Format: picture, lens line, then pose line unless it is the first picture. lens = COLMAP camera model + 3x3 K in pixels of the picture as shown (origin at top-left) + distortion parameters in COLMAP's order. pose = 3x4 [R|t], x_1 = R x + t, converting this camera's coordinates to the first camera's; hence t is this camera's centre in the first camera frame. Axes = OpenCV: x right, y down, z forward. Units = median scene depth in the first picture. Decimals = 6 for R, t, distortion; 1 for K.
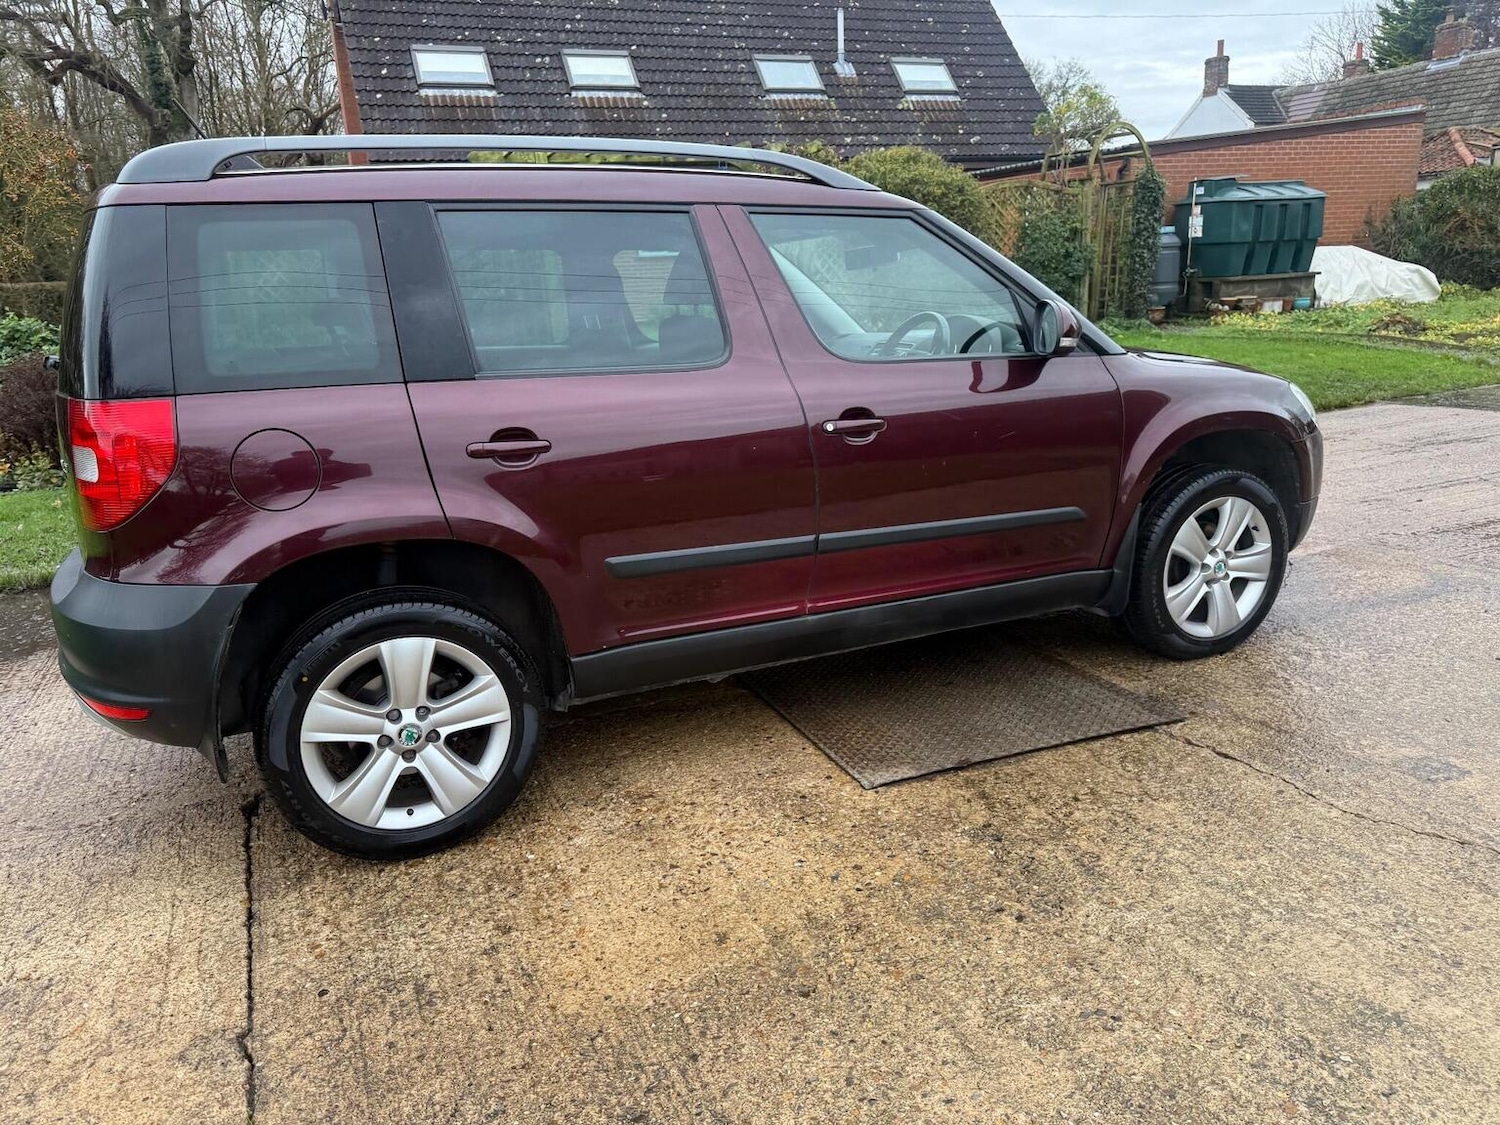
lens RADIAL K [[1069.5, 0, 753.0], [0, 1069.5, 557.7], [0, 0, 1]] dist [0.010006, -0.008942]
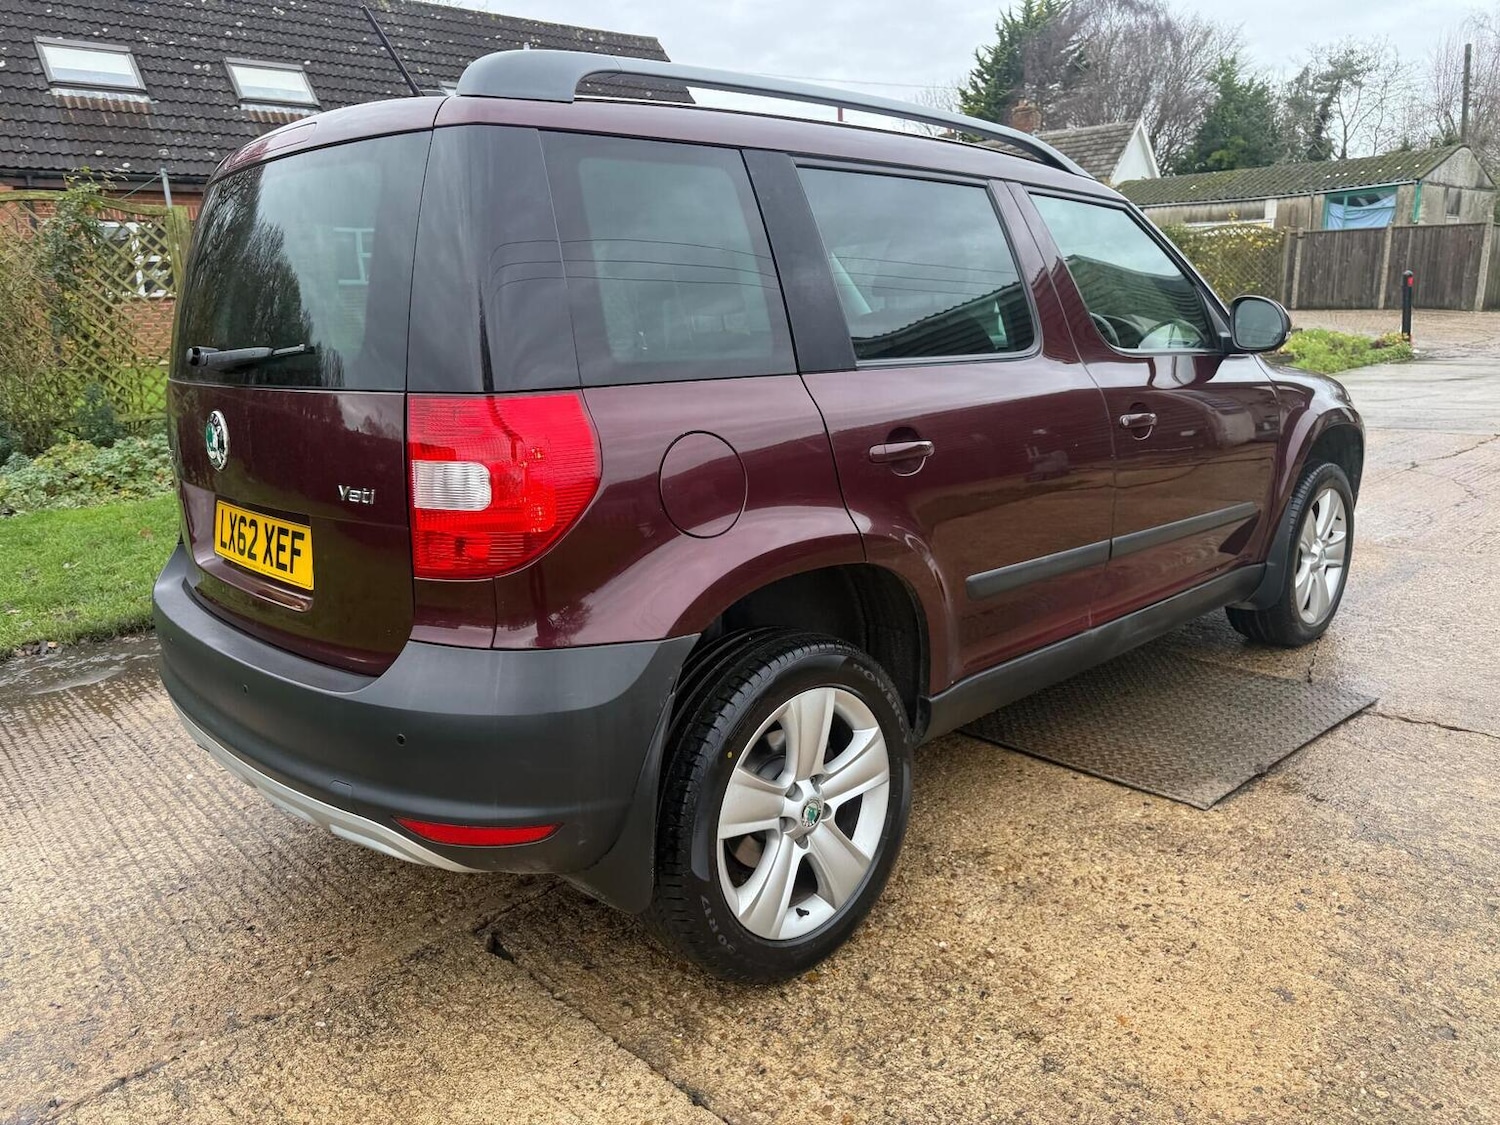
lens RADIAL K [[1073.5, 0, 752.5], [0, 1073.5, 539.8], [0, 0, 1]] dist [0.005015, -0.005216]
pose [[0.944696, -0.057036, 0.322949, -0.439727], [0.074230, 0.996391, -0.041167, -0.004949], [-0.319435, 0.062863, 0.945521, 0.182337]]
